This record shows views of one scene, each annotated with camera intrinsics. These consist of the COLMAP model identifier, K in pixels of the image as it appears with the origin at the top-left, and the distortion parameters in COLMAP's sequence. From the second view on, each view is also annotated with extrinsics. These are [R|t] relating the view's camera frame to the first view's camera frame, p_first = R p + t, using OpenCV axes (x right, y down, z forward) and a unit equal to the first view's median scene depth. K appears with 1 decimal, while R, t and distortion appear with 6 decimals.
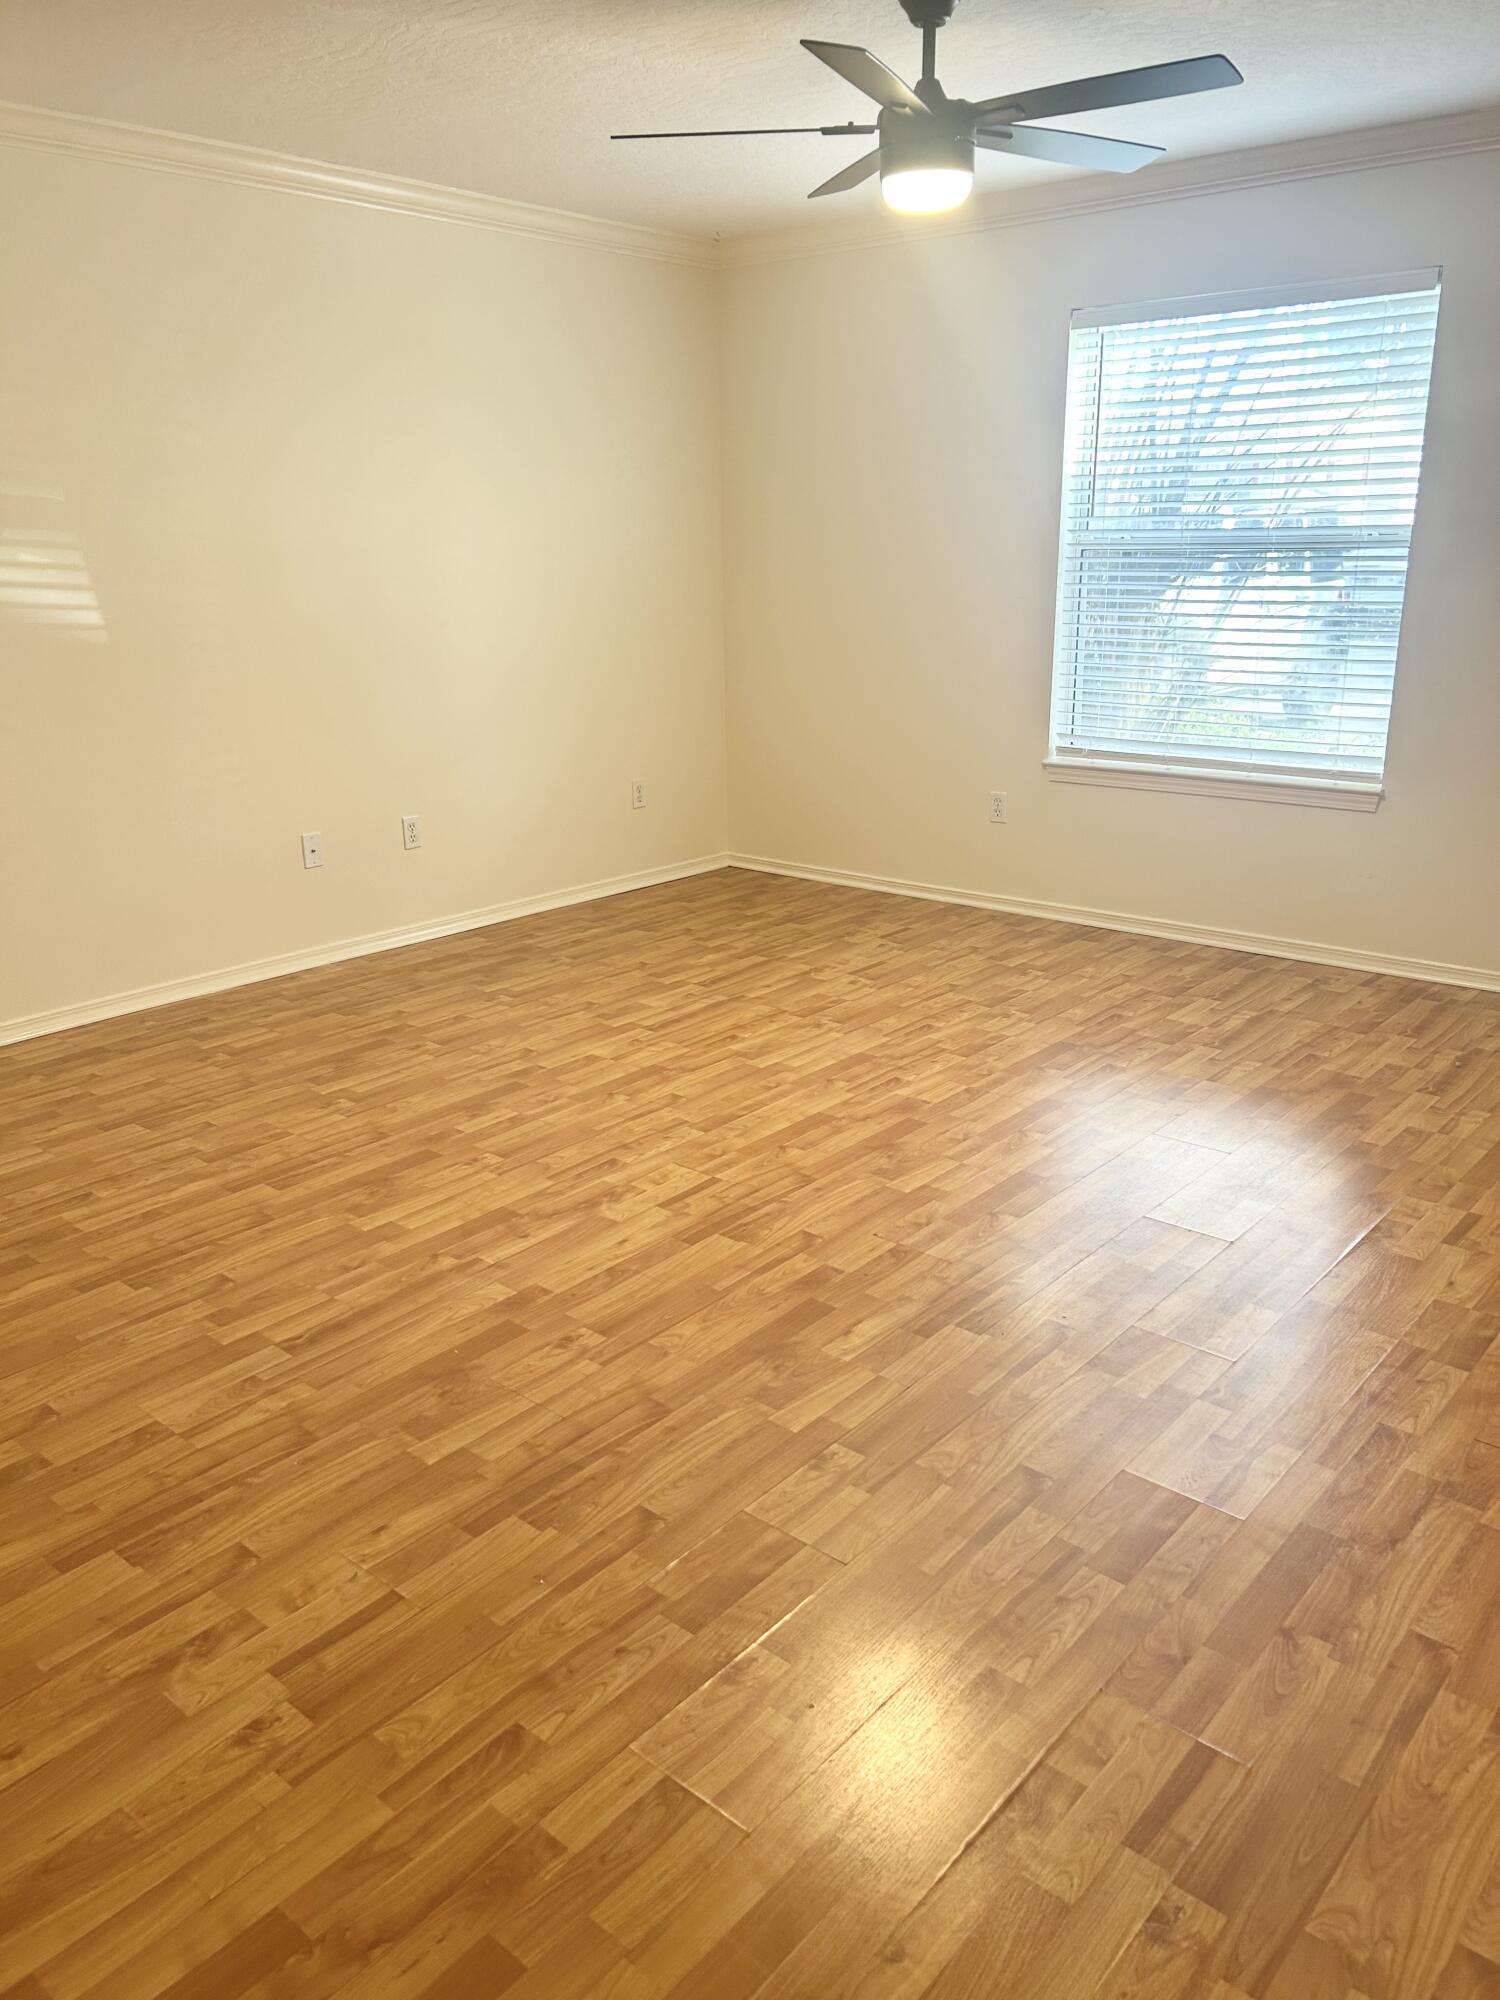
lens RADIAL K [[1515.8, 0, 742.9], [0, 1515.8, 1005.9], [0, 0, 1]] dist [0.084943, -0.152612]
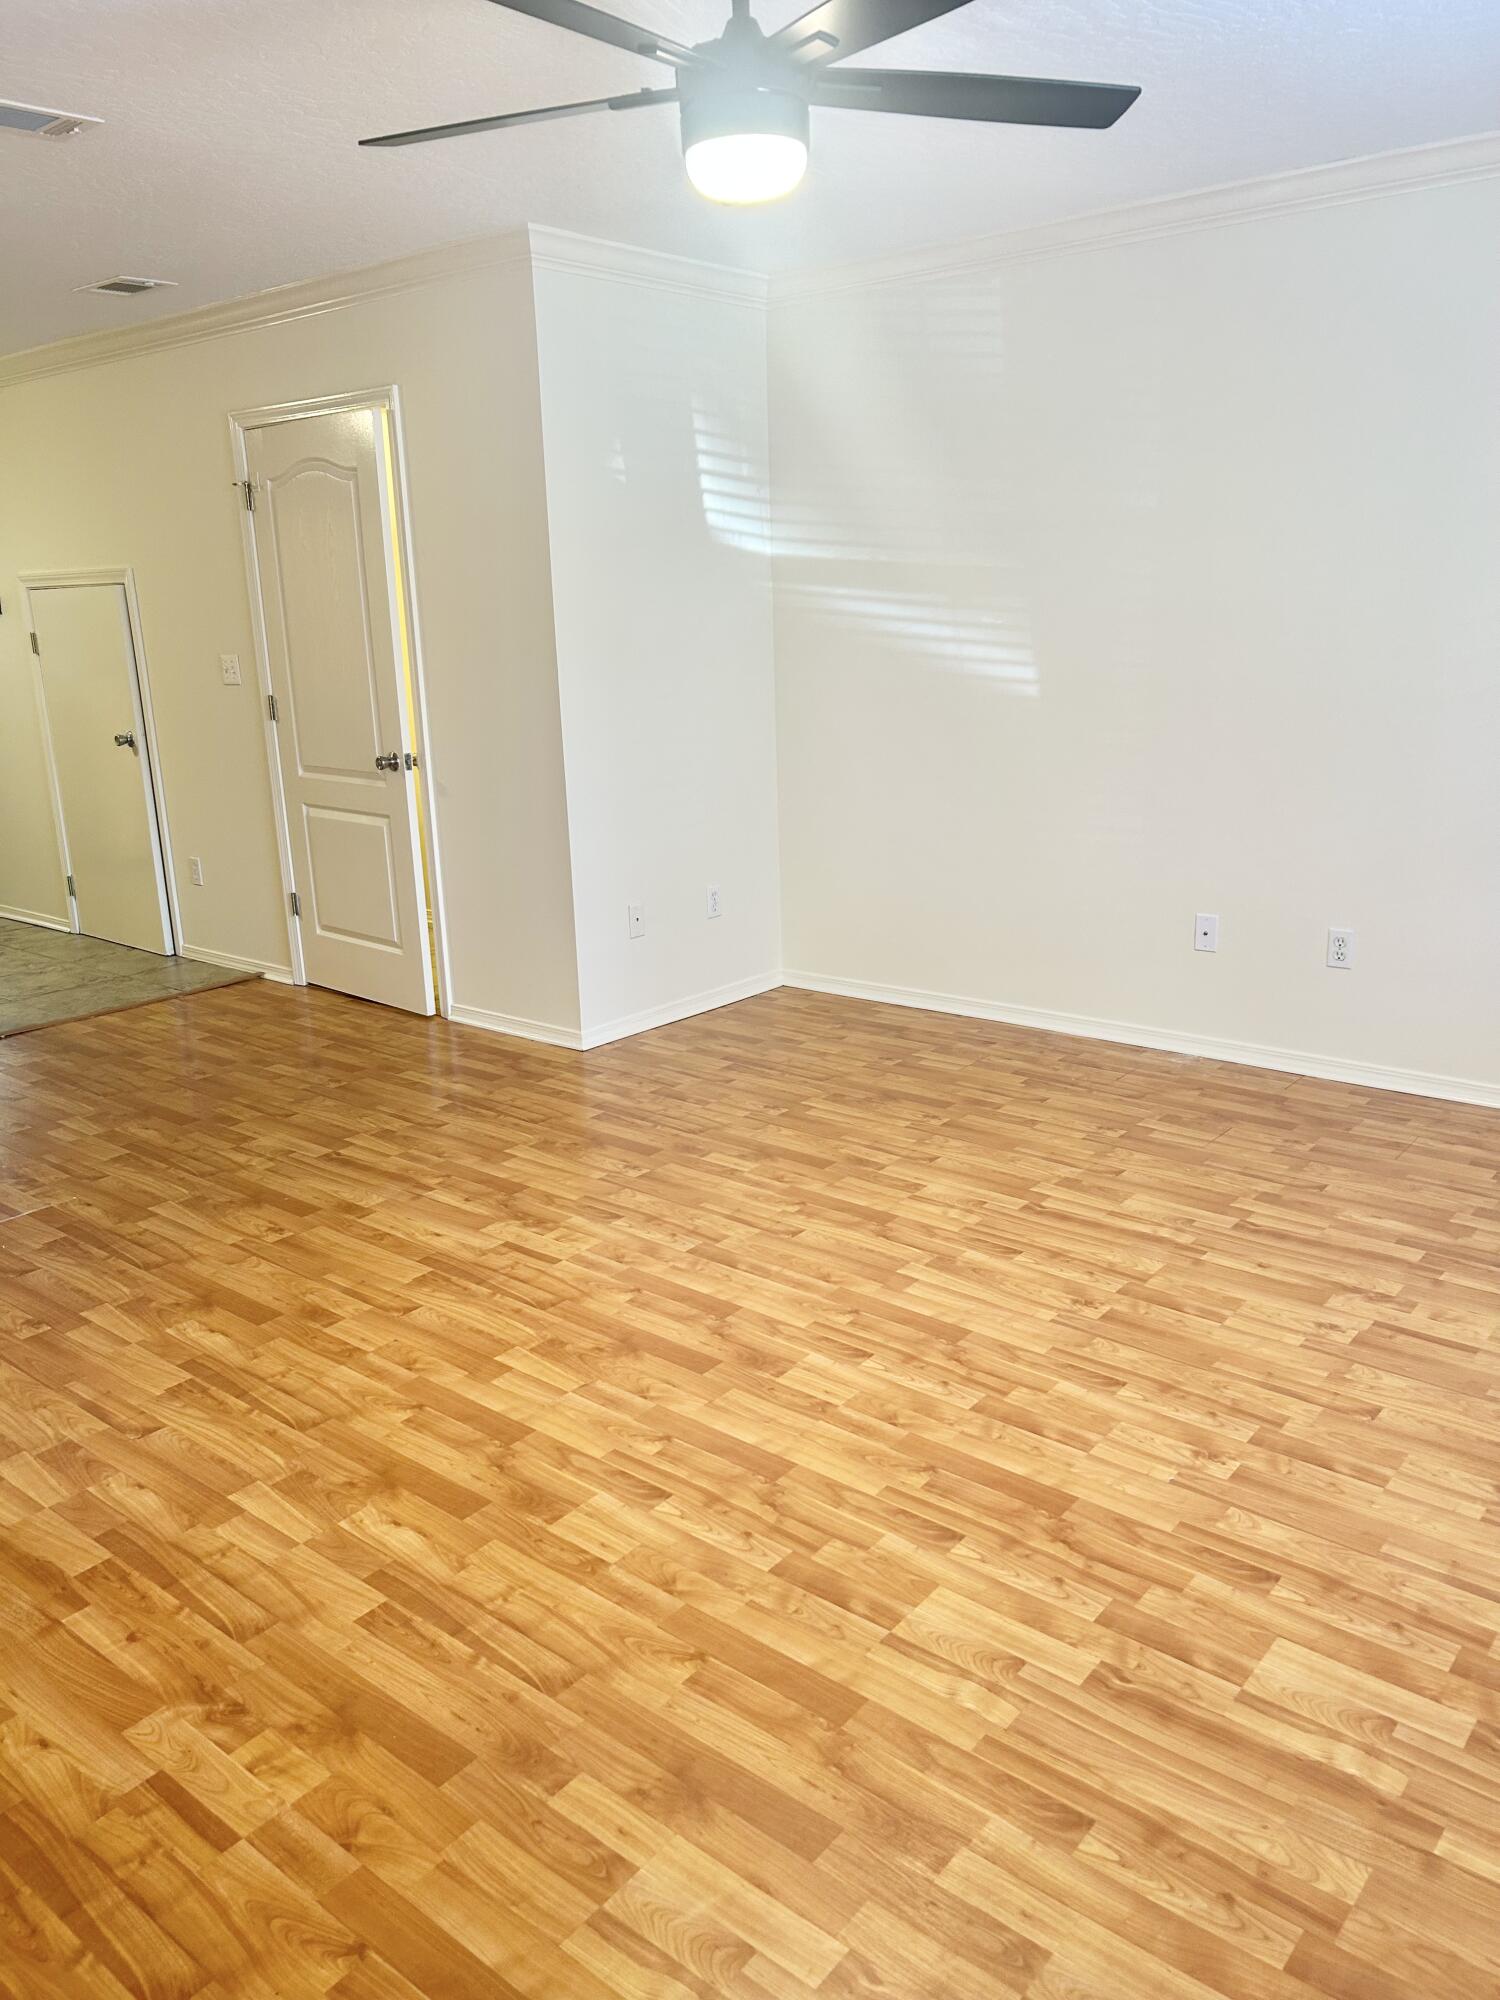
lens RADIAL K [[1515.8, 0, 742.9], [0, 1515.8, 1005.9], [0, 0, 1]] dist [0.084943, -0.152612]
pose [[0.008507, 0.267630, -0.963484, 0.739666], [-0.270720, 0.928153, 0.255426, -0.268384], [0.962620, 0.258662, 0.080349, 0.839183]]
